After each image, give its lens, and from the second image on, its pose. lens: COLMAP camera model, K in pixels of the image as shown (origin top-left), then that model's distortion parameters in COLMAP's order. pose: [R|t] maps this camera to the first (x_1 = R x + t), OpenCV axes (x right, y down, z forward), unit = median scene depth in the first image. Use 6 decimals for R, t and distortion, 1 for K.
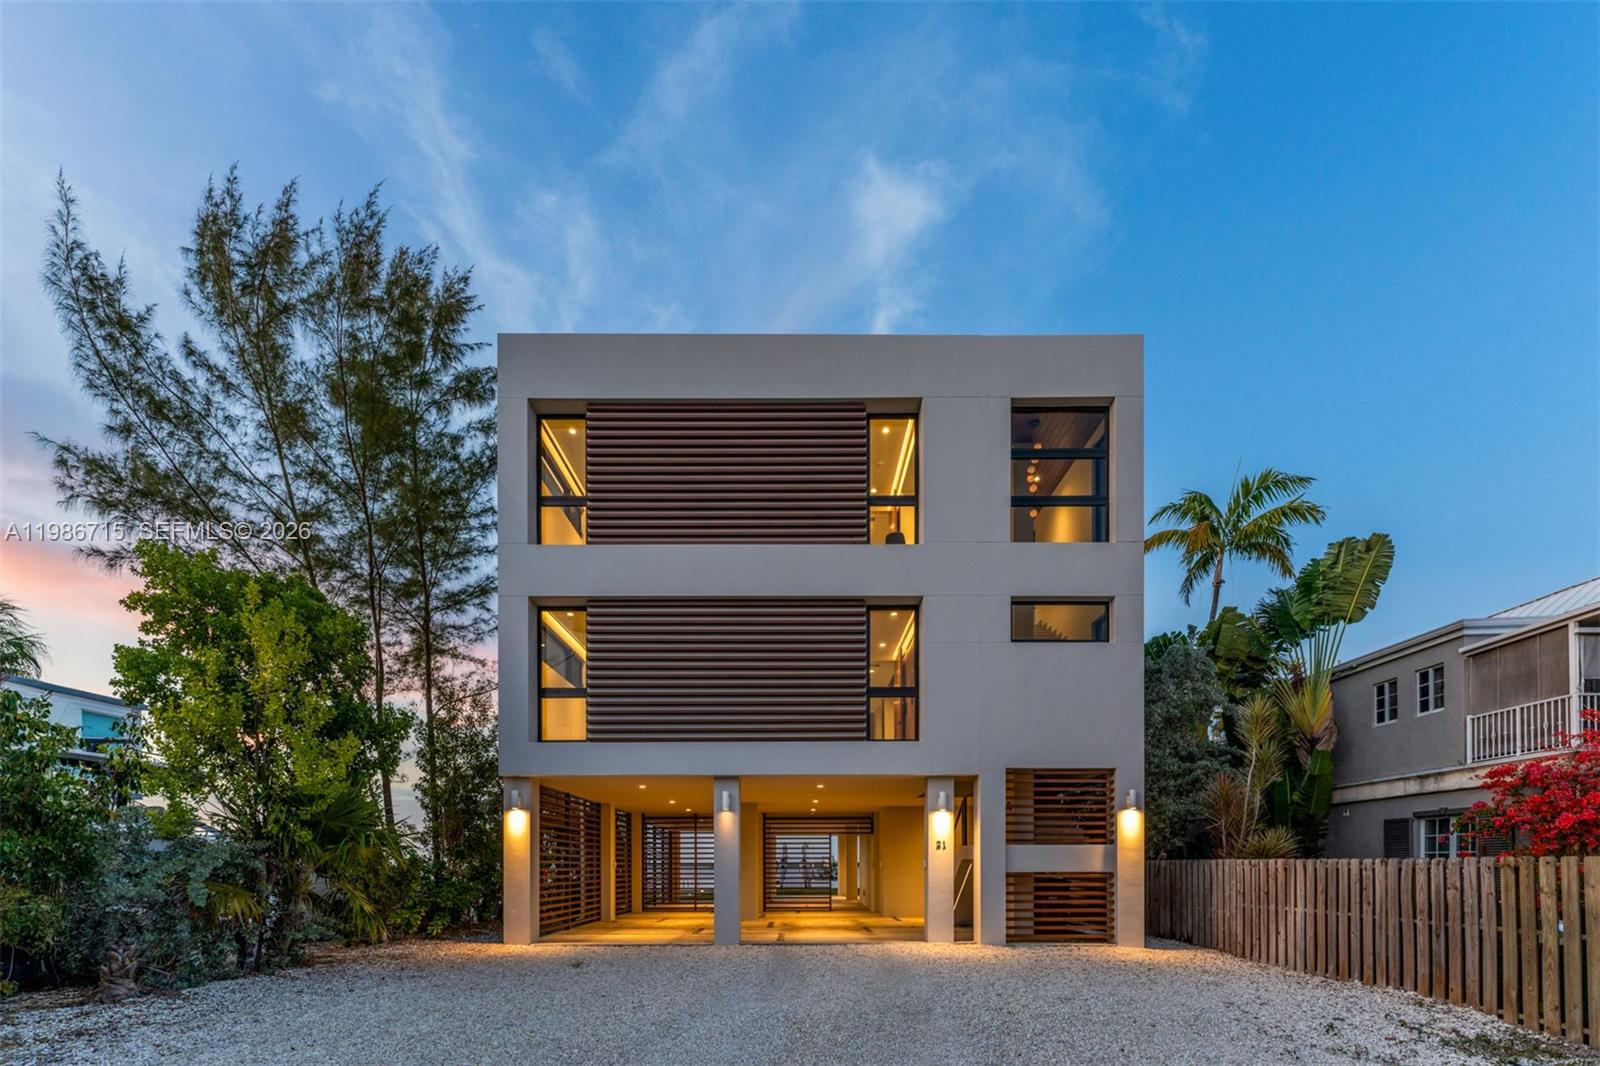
lens RADIAL K [[670.3, 0, 800.0], [0, 670.3, 533.0], [0, 0, 1]] dist [-0.002704, -0.000238]
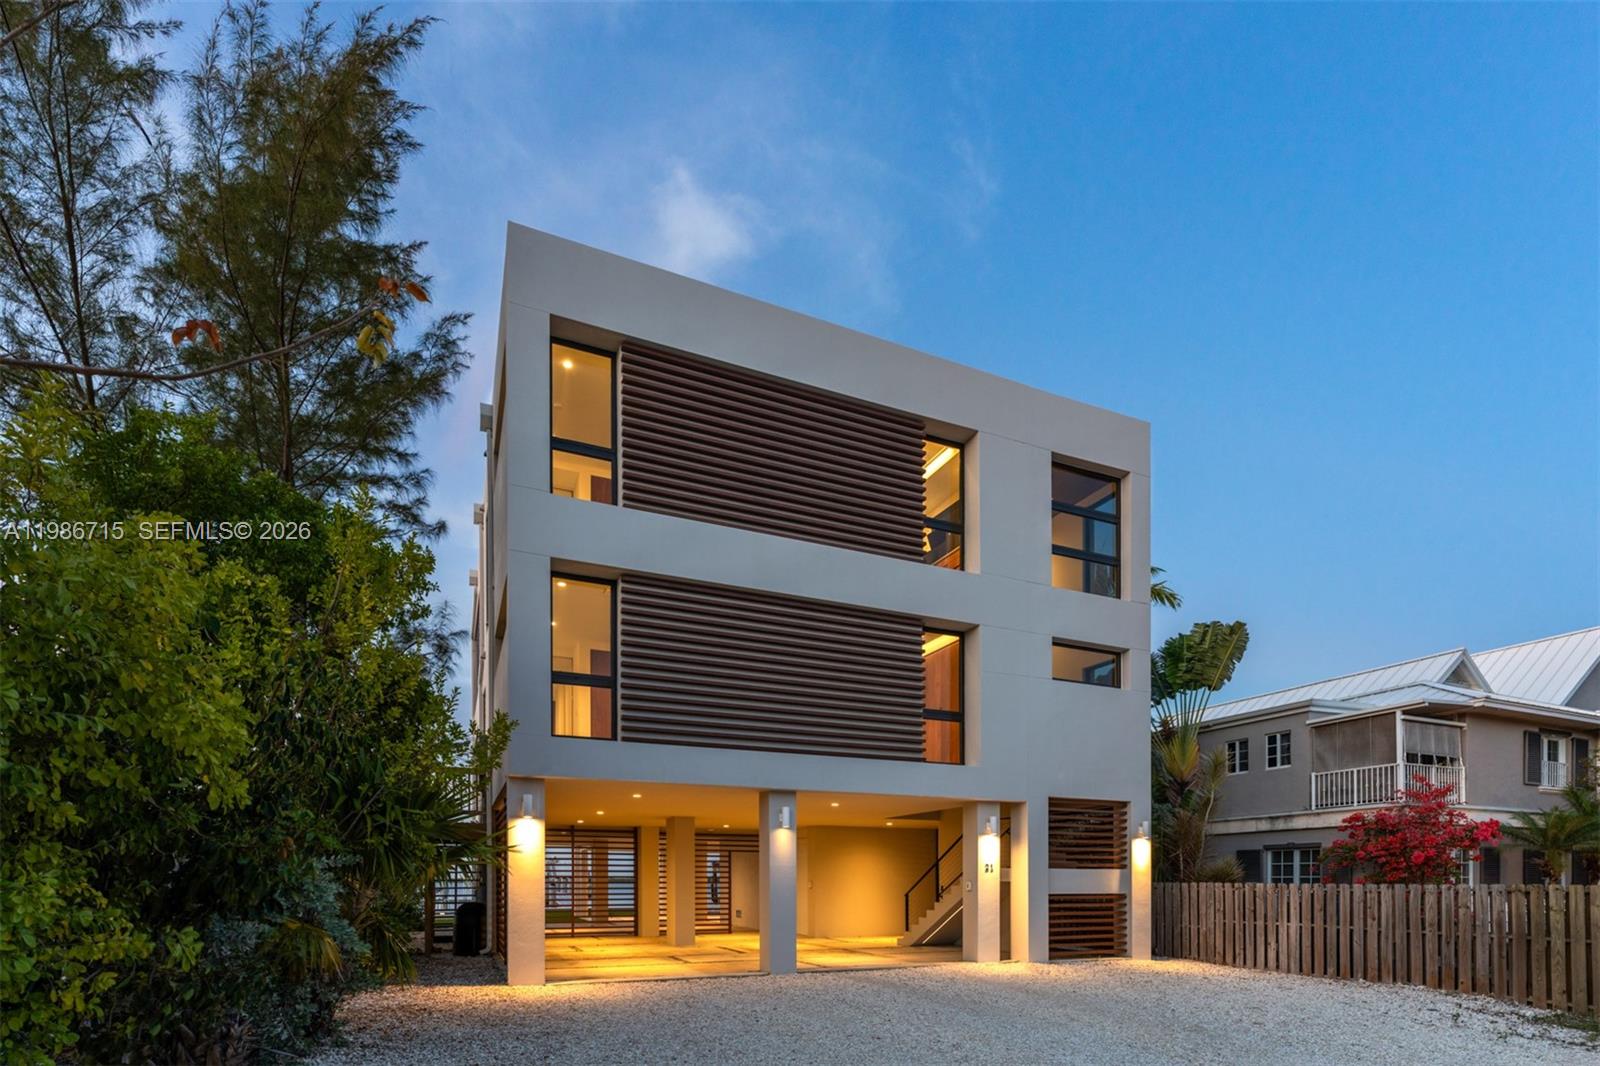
lens RADIAL K [[695.4, 0, 800.8], [0, 695.4, 548.1], [0, 0, 1]] dist [-0.002379, -0.000437]
pose [[0.915104, 0.176020, 0.362769, -0.514537], [-0.181281, 0.983232, -0.019787, 0.053634], [-0.360169, -0.047656, 0.931669, 0.127273]]
